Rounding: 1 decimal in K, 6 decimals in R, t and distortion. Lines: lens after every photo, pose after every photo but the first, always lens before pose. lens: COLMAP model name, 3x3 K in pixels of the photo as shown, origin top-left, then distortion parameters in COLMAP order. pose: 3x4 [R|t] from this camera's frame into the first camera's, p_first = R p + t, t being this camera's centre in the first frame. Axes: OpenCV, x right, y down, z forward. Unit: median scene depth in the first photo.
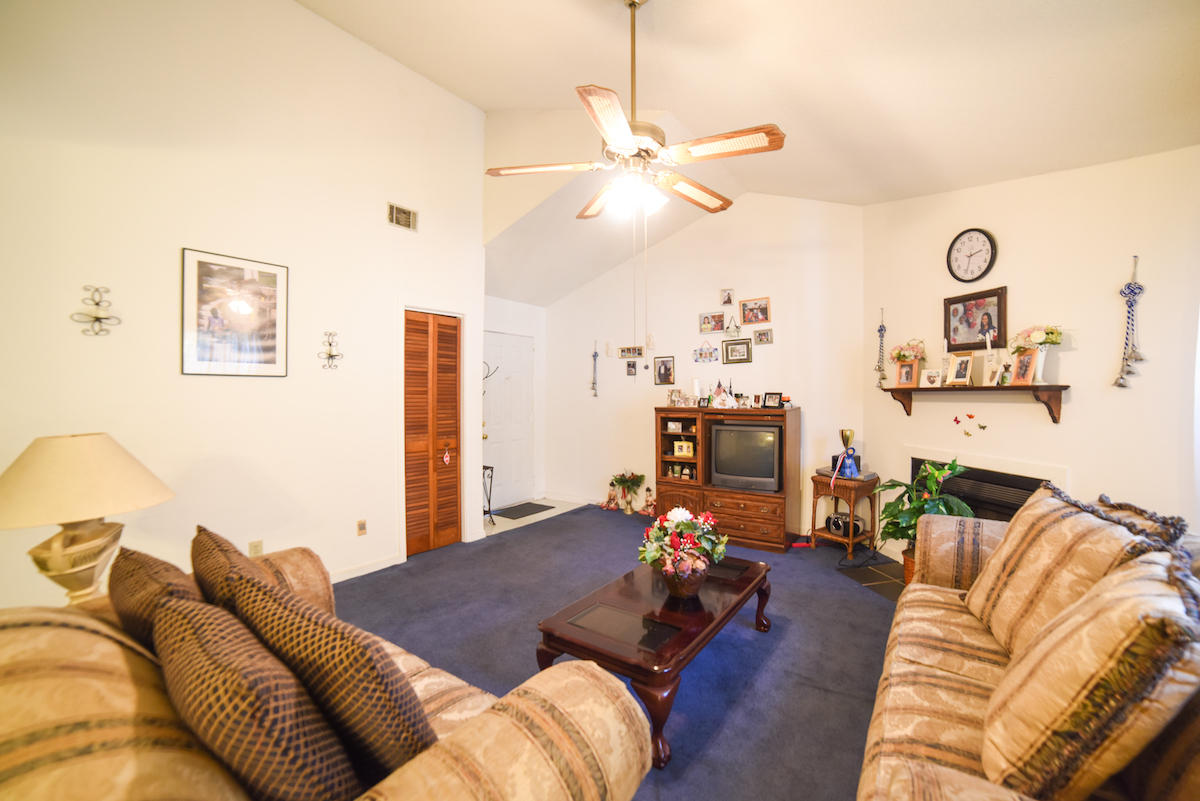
lens RADIAL K [[495.5, 0, 604.6], [0, 495.5, 400.1], [0, 0, 1]] dist [-0.094967, 0.033663]
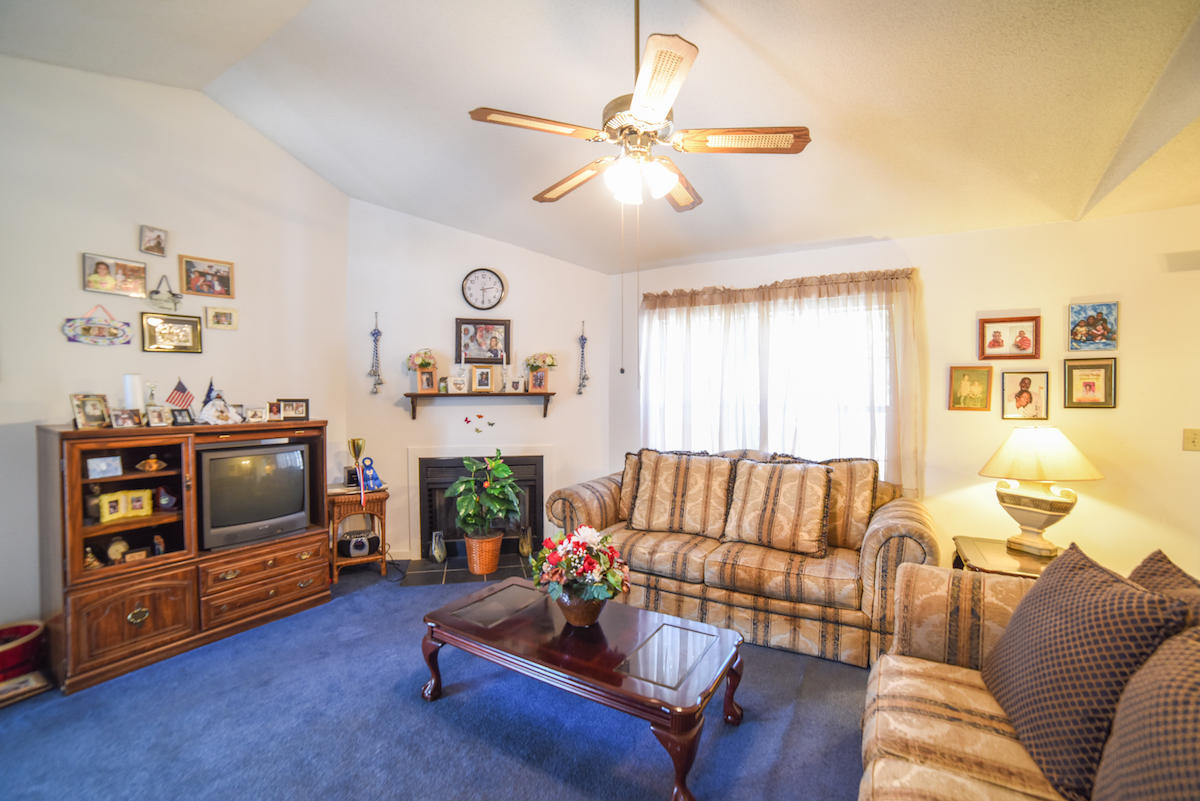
lens RADIAL K [[495.5, 0, 604.6], [0, 495.5, 400.1], [0, 0, 1]] dist [-0.094967, 0.033663]
pose [[-0.064945, -0.009431, 0.997844, -0.545208], [0.017377, 0.999793, 0.010580, -0.016975], [-0.997738, 0.018026, -0.064767, 0.744555]]
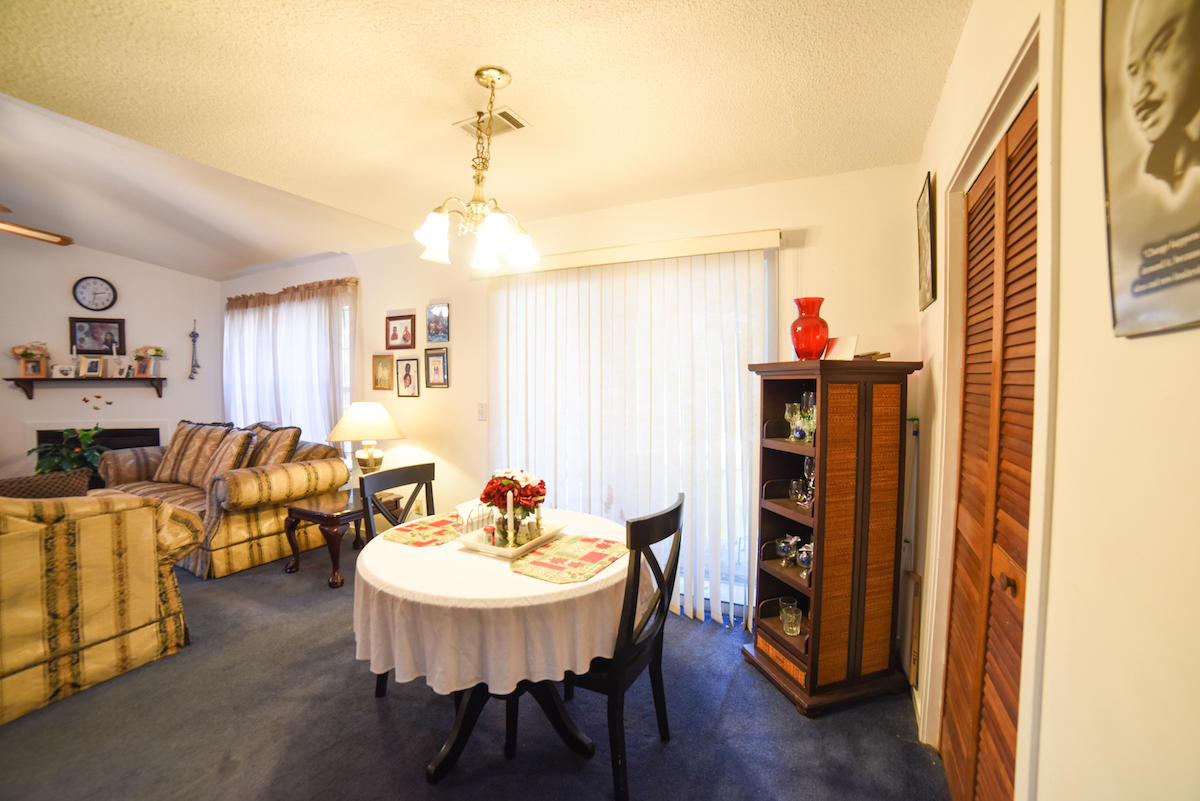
lens RADIAL K [[482.7, 0, 599.8], [0, 482.7, 404.6], [0, 0, 1]] dist [-0.094119, 0.030688]
pose [[-0.136299, -0.042697, 0.989747, -0.910769], [0.015469, 0.998857, 0.045220, 0.017992], [-0.990547, 0.021474, -0.135483, -0.433735]]
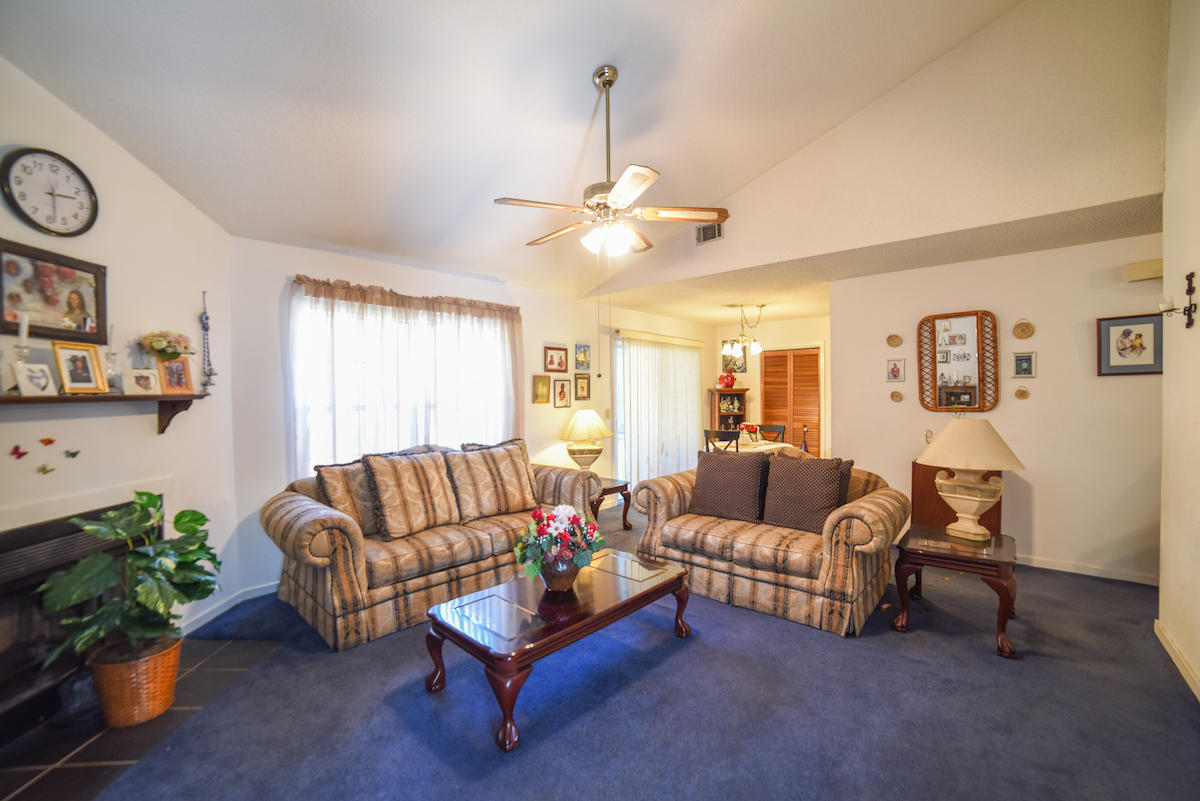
lens RADIAL K [[495.5, 0, 604.6], [0, 495.5, 400.1], [0, 0, 1]] dist [-0.094967, 0.033663]
pose [[-0.990006, 0.008899, 0.140745, -0.064659], [0.013523, 0.999398, 0.031934, -0.031410], [-0.140377, 0.033519, -0.989531, 1.495156]]
